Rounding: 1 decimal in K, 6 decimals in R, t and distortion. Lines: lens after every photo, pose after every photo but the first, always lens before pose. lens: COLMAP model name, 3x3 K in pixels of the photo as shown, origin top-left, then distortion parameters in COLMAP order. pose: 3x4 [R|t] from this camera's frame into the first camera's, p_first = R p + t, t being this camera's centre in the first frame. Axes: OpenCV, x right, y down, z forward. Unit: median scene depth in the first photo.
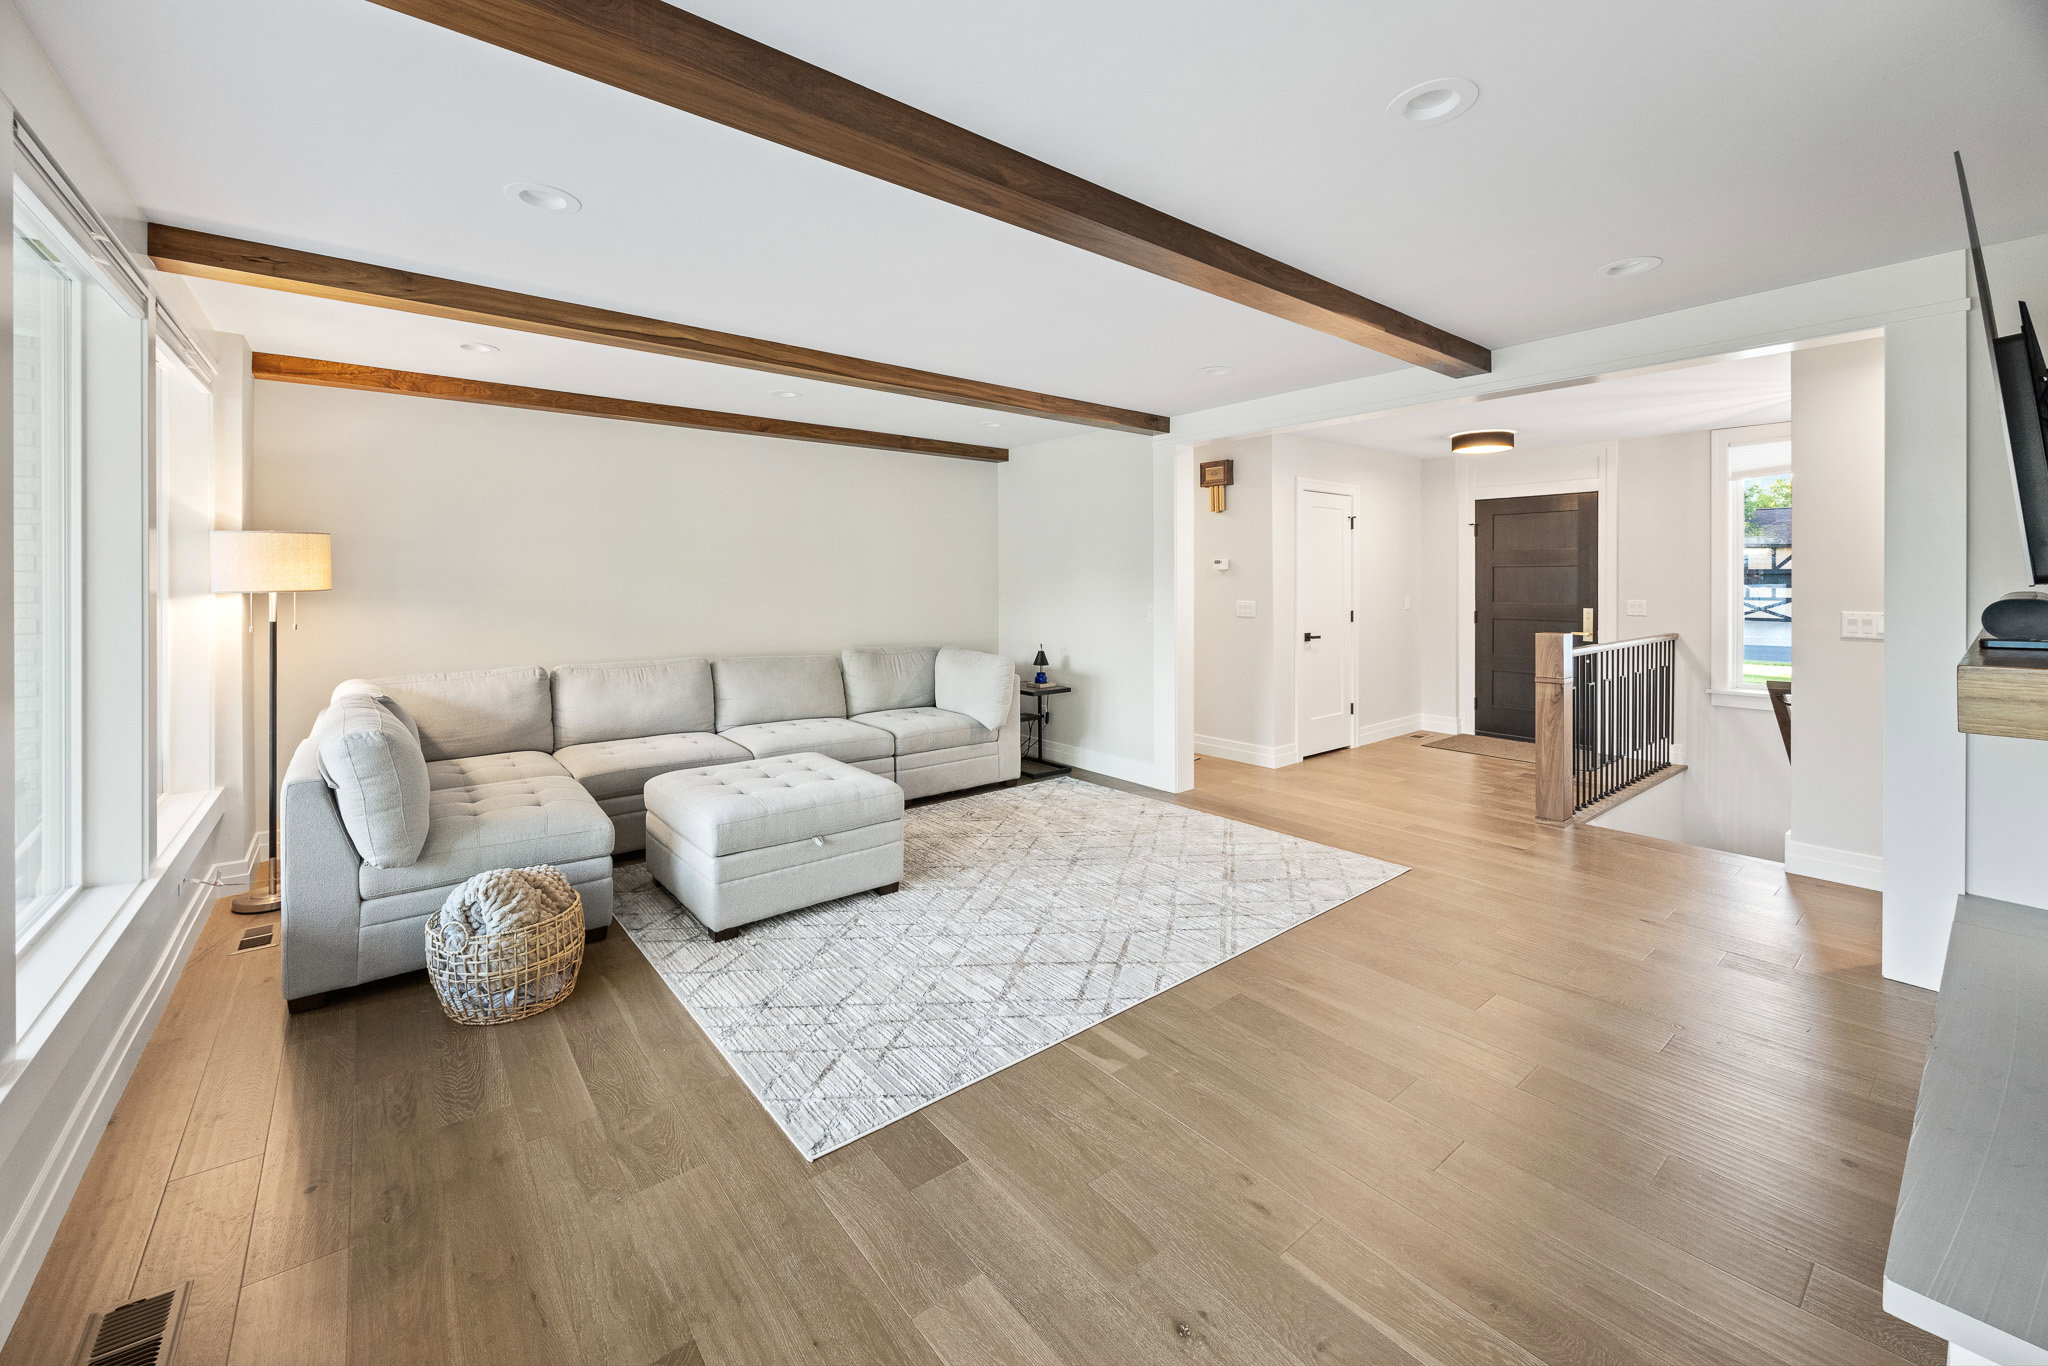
lens RADIAL K [[822.1, 0, 1031.8], [0, 822.1, 567.0], [0, 0, 1]] dist [0.000232, 0.000094]
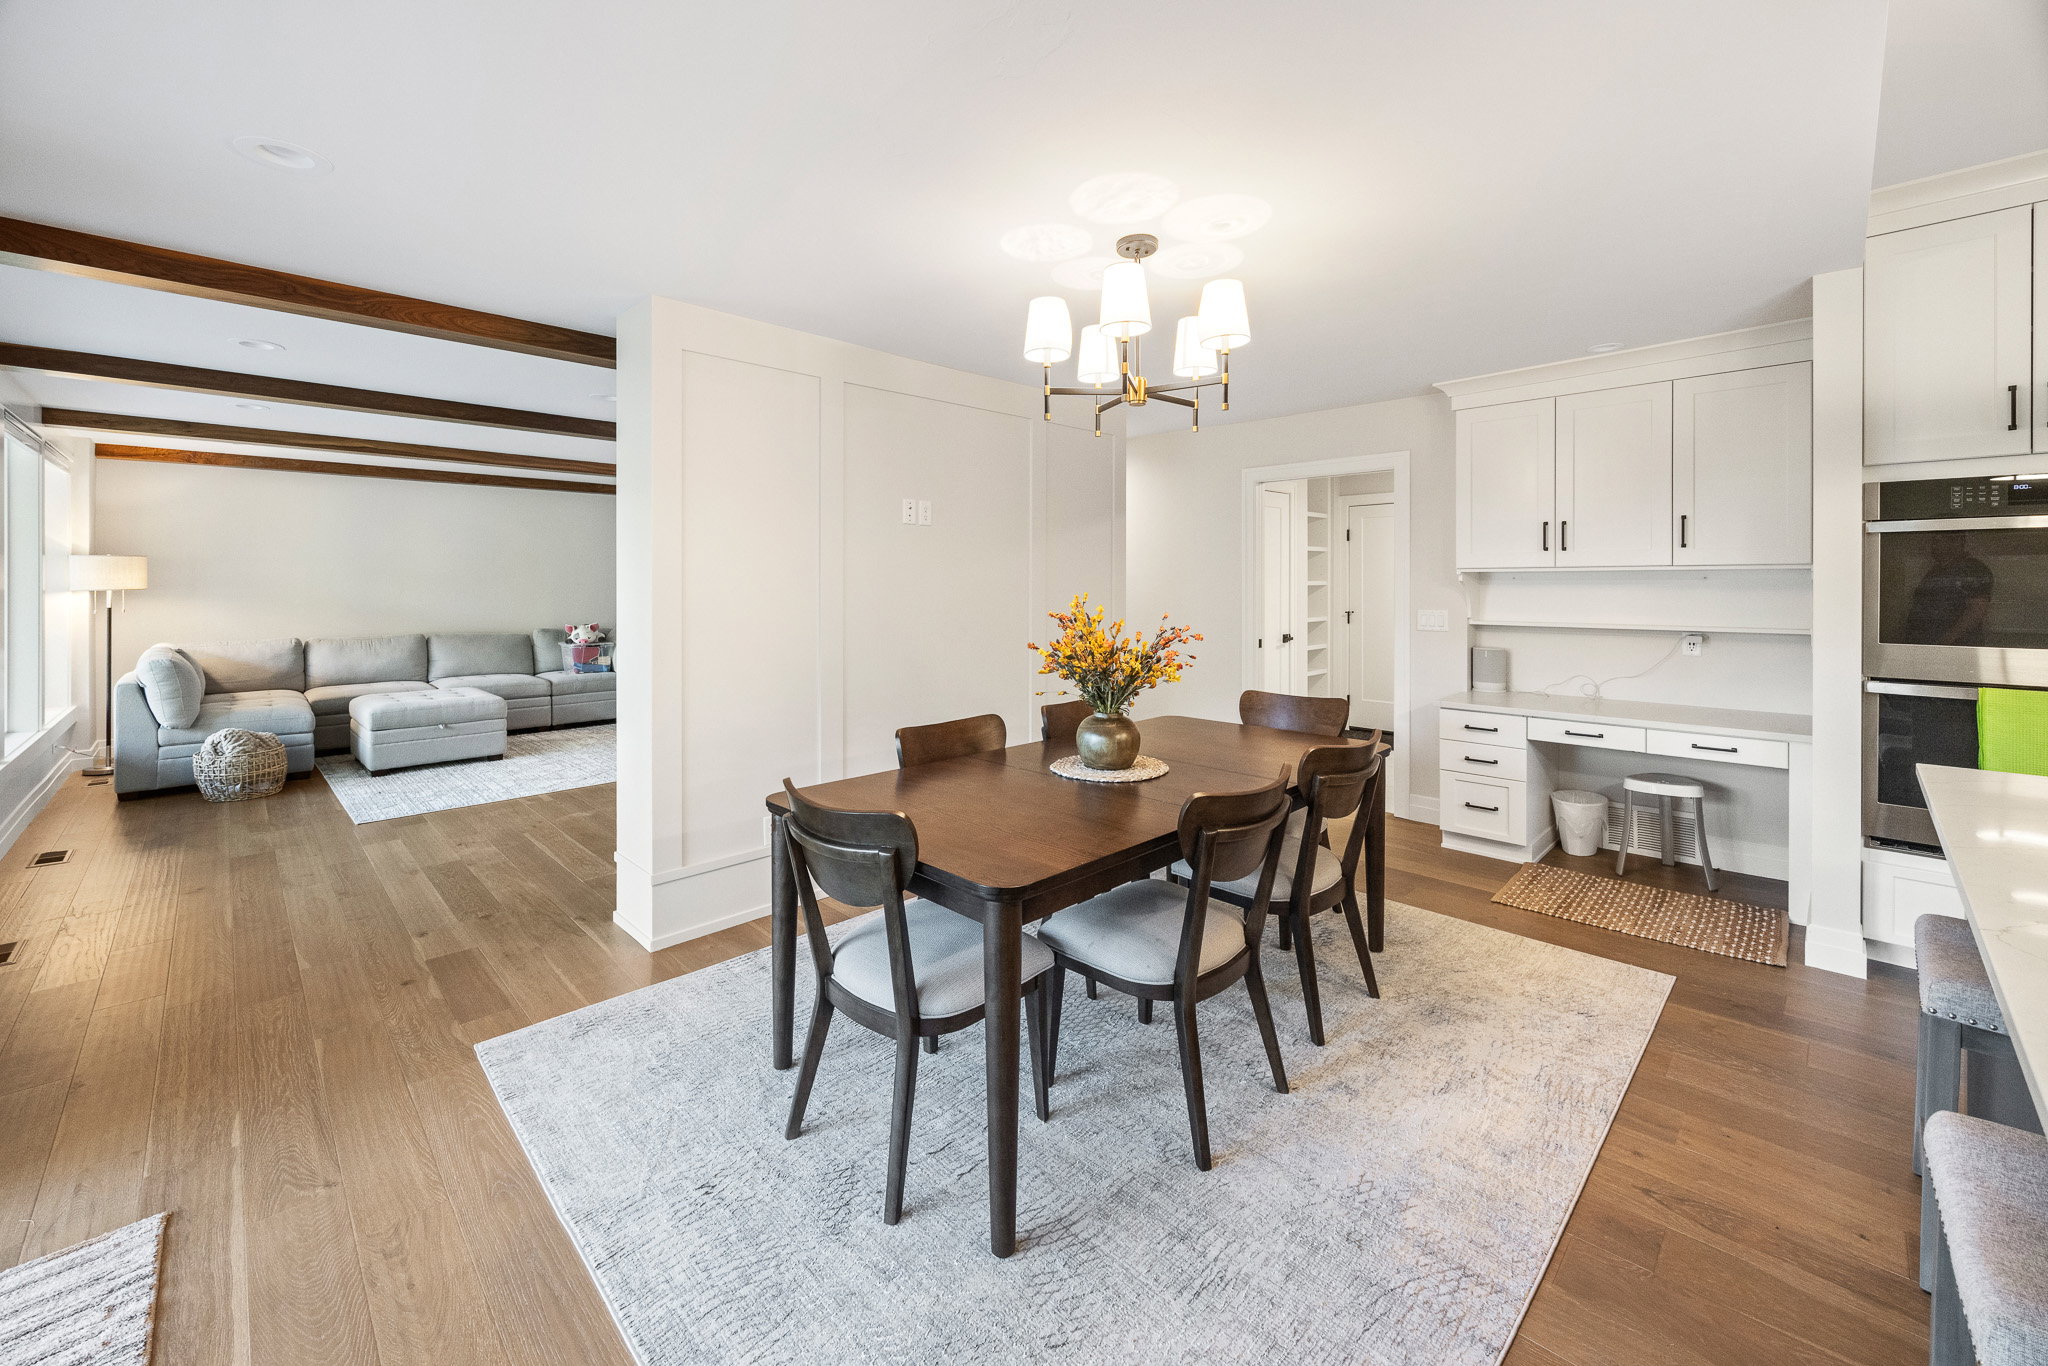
lens RADIAL K [[822.1, 0, 1031.8], [0, 822.1, 567.0], [0, 0, 1]] dist [0.000232, 0.000094]
pose [[0.995077, -0.000761, 0.099105, 0.851487], [0.001146, 0.999992, -0.003819, -0.009891], [-0.099101, 0.003914, 0.995070, -0.930060]]
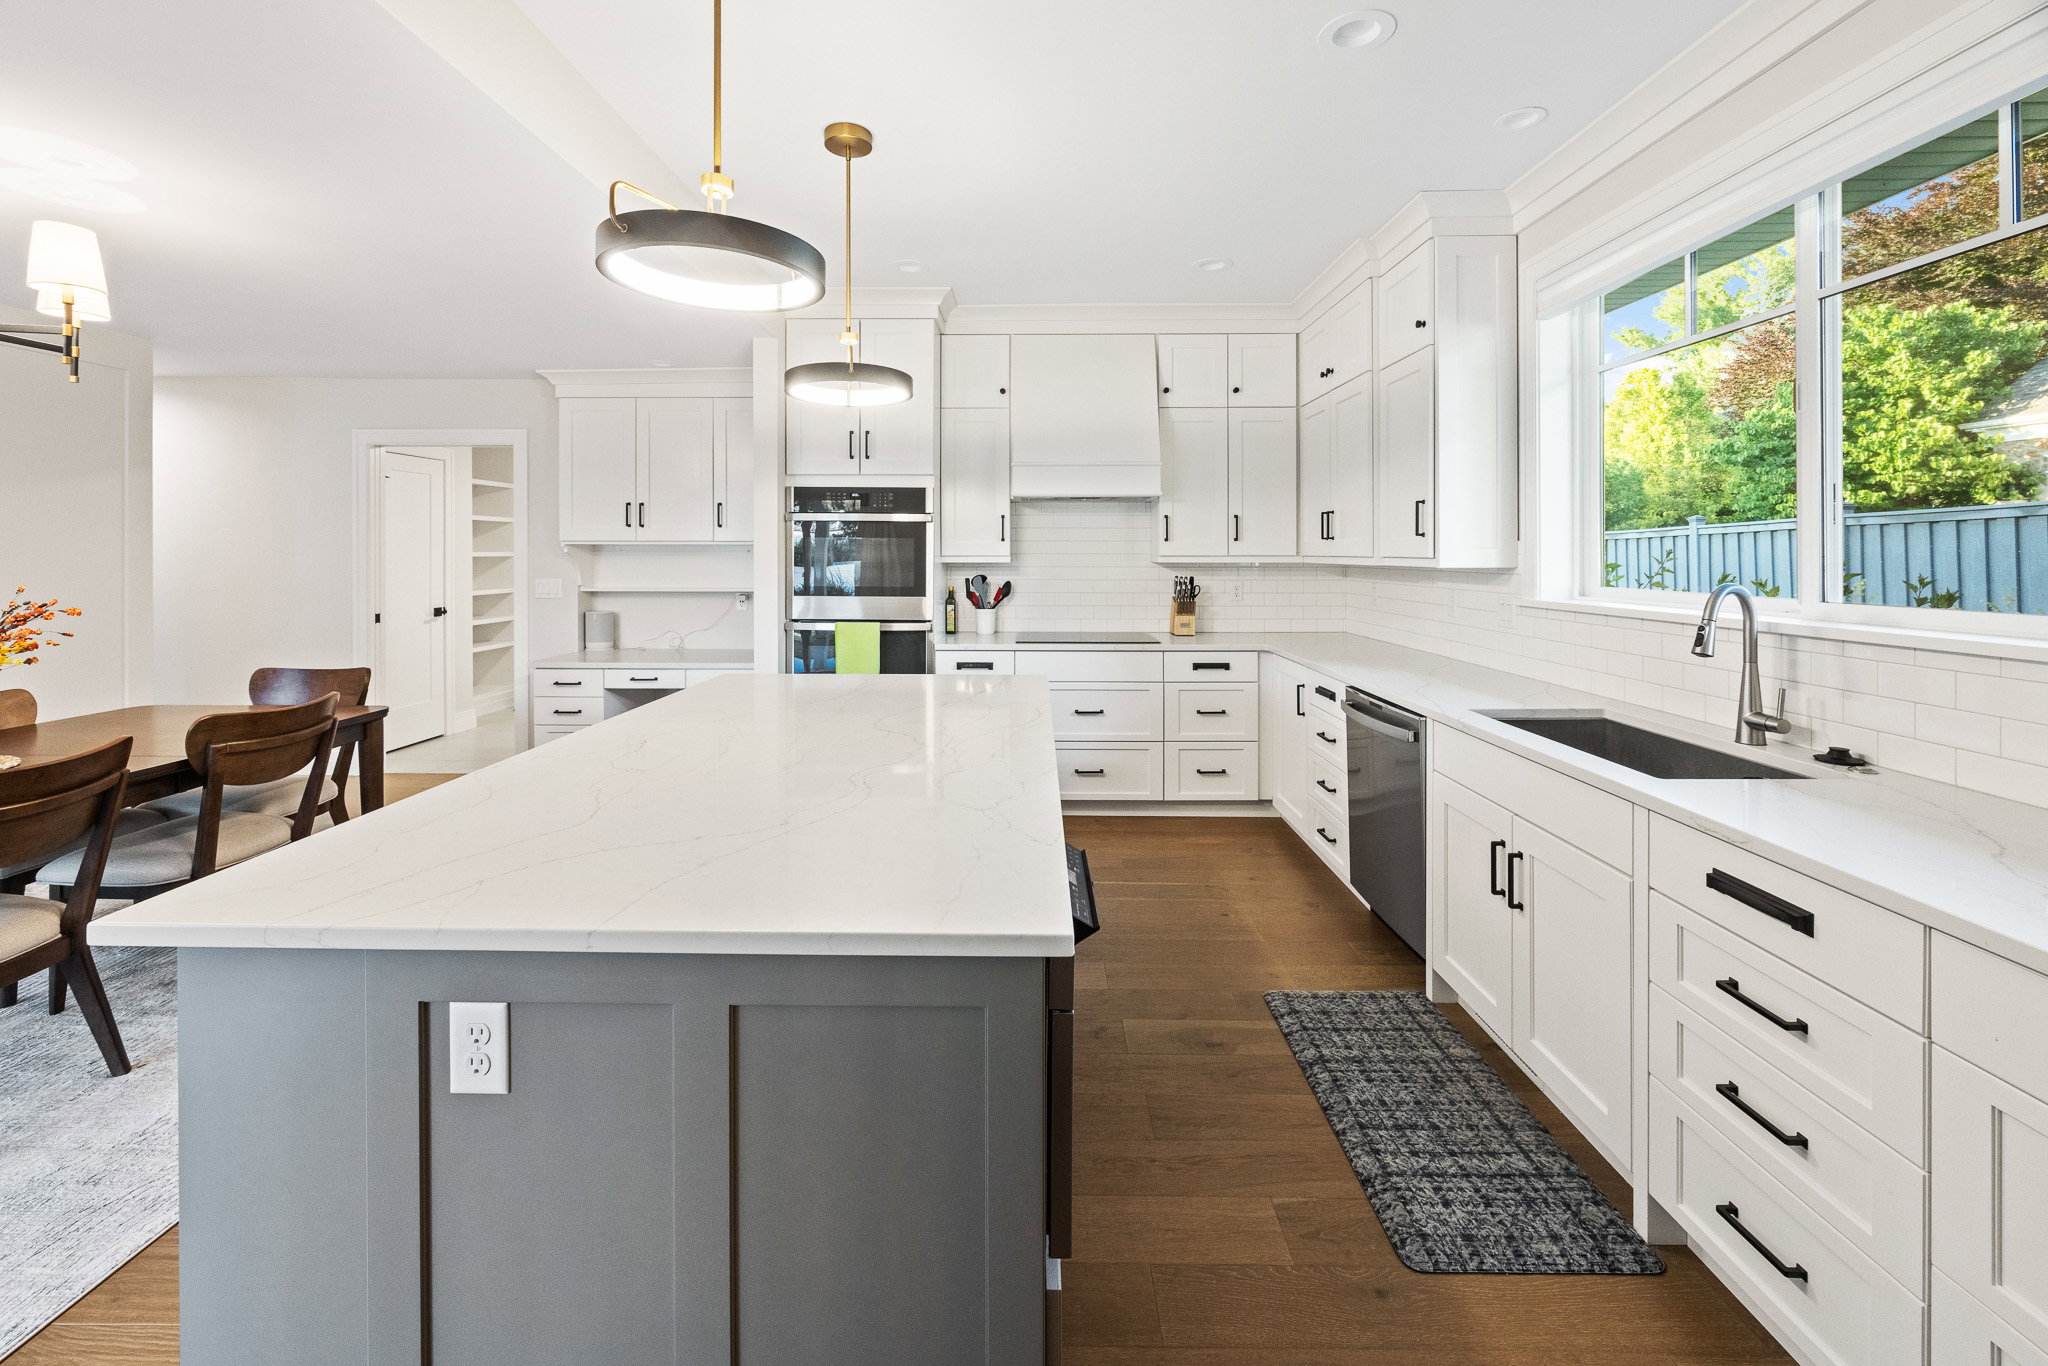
lens RADIAL K [[818.1, 0, 1020.0], [0, 818.1, 545.9], [0, 0, 1]] dist [-0.000655, -0.000089]
pose [[0.646815, 0.009135, 0.762592, 1.553864], [-0.013569, 0.999908, -0.000469, -0.020133], [-0.762526, -0.010044, 0.646879, -1.873030]]
